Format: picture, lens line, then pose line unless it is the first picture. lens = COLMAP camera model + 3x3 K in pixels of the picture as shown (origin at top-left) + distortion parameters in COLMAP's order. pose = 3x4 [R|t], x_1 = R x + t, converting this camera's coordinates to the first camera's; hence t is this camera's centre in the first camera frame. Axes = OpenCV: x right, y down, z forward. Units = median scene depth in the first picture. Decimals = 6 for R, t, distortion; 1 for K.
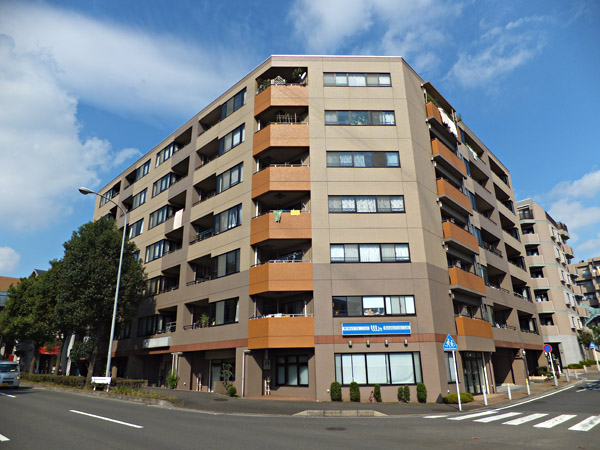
lens RADIAL K [[396.2, 0, 300.0], [0, 396.2, 225.0], [0, 0, 1]] dist [-0.009123, -0.000426]
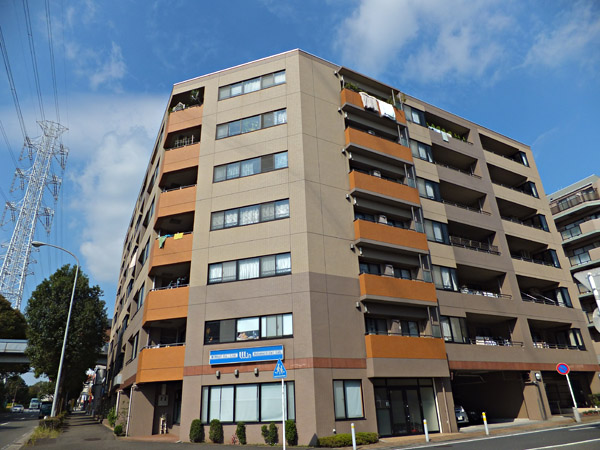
lens RADIAL K [[390.4, 0, 298.4], [0, 390.4, 233.6], [0, 0, 1]] dist [-0.005141, -0.000687]
pose [[0.943830, -0.147538, -0.295666, 0.569793], [0.129480, 0.988360, -0.079865, 0.079706], [0.304007, 0.037096, 0.951947, 0.209616]]
